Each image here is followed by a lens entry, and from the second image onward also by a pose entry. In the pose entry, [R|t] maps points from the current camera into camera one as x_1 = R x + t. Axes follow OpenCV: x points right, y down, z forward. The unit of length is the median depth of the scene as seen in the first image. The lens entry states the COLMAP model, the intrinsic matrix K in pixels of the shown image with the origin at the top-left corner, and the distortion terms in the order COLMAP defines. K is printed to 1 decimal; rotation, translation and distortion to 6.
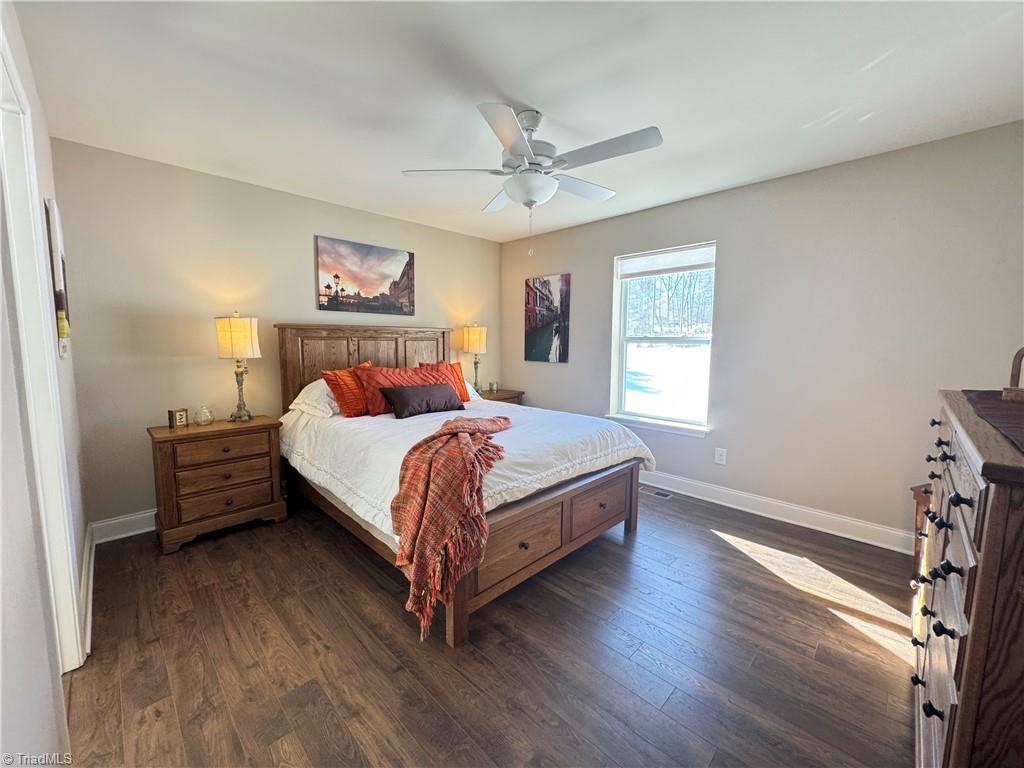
lens RADIAL K [[407.6, 0, 511.9], [0, 407.6, 382.4], [0, 0, 1]] dist [-0.000912, -0.000441]
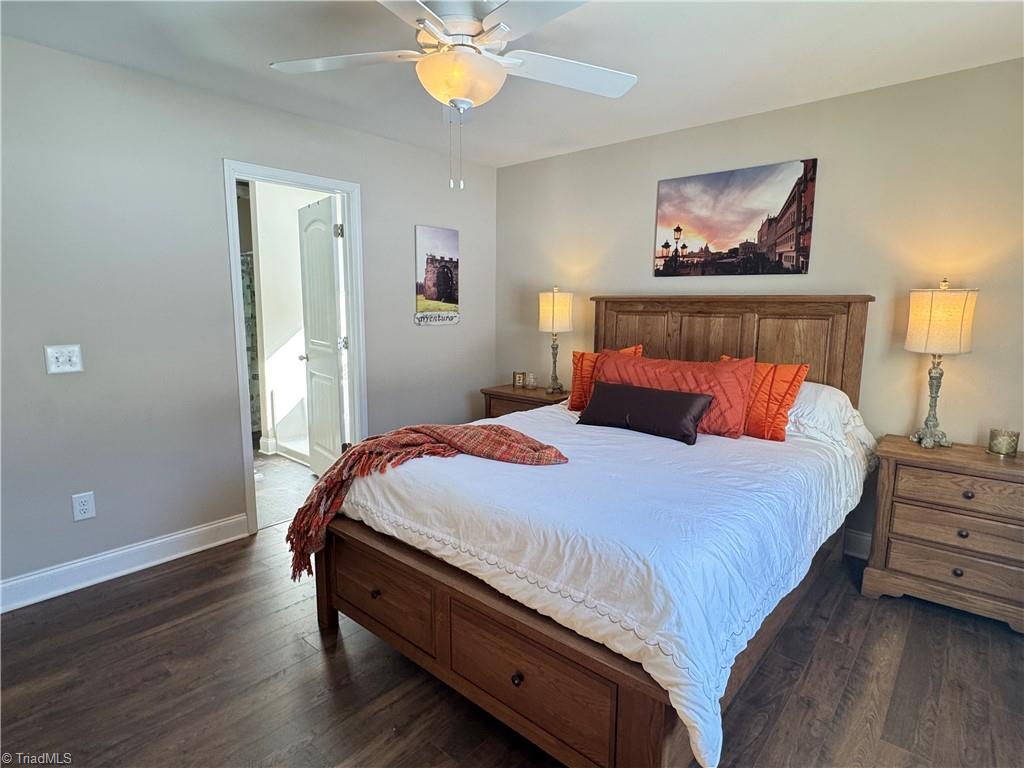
lens RADIAL K [[544.2, 0, 512.8], [0, 544.2, 386.3], [0, 0, 1]] dist [-0.001553, -0.000194]
pose [[0.069422, 0.147982, -0.986550, 0.522782], [-0.108034, 0.984235, 0.140033, -0.078699], [0.991720, 0.096860, 0.084315, 0.596076]]
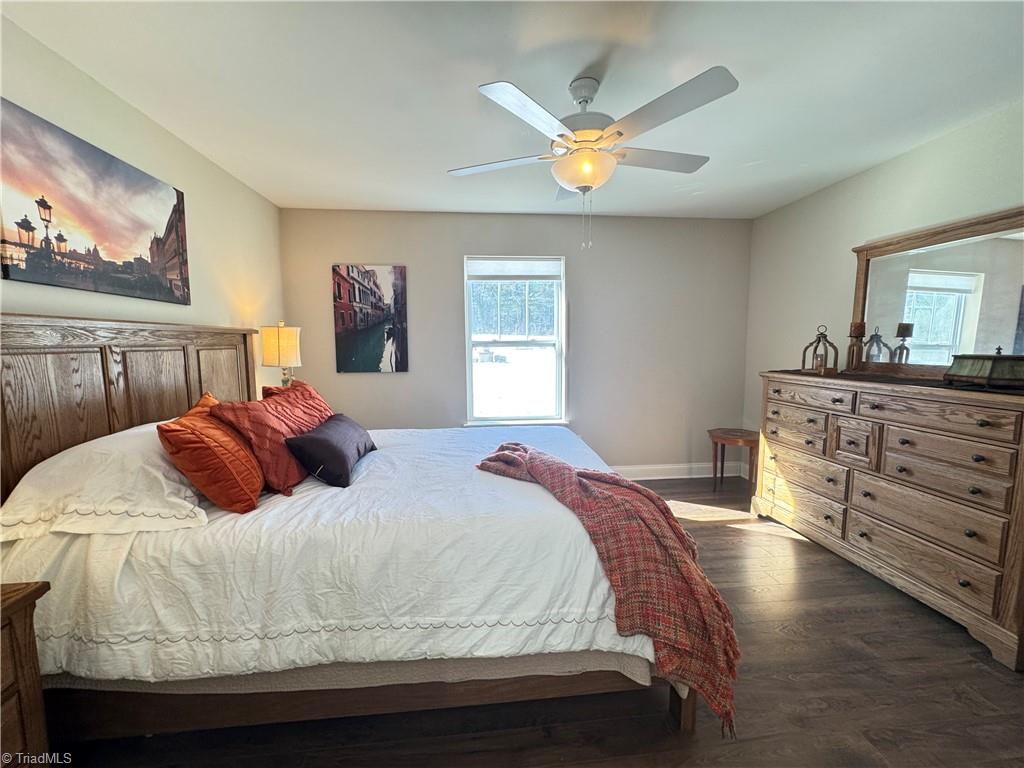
lens RADIAL K [[407.6, 0, 511.5], [0, 407.6, 383.8], [0, 0, 1]] dist [-0.000912, -0.000441]
pose [[0.639044, -0.087302, 0.764200, -0.423537], [0.089316, 0.995239, 0.039007, -0.041847], [-0.763967, 0.043328, 0.643799, 0.330831]]
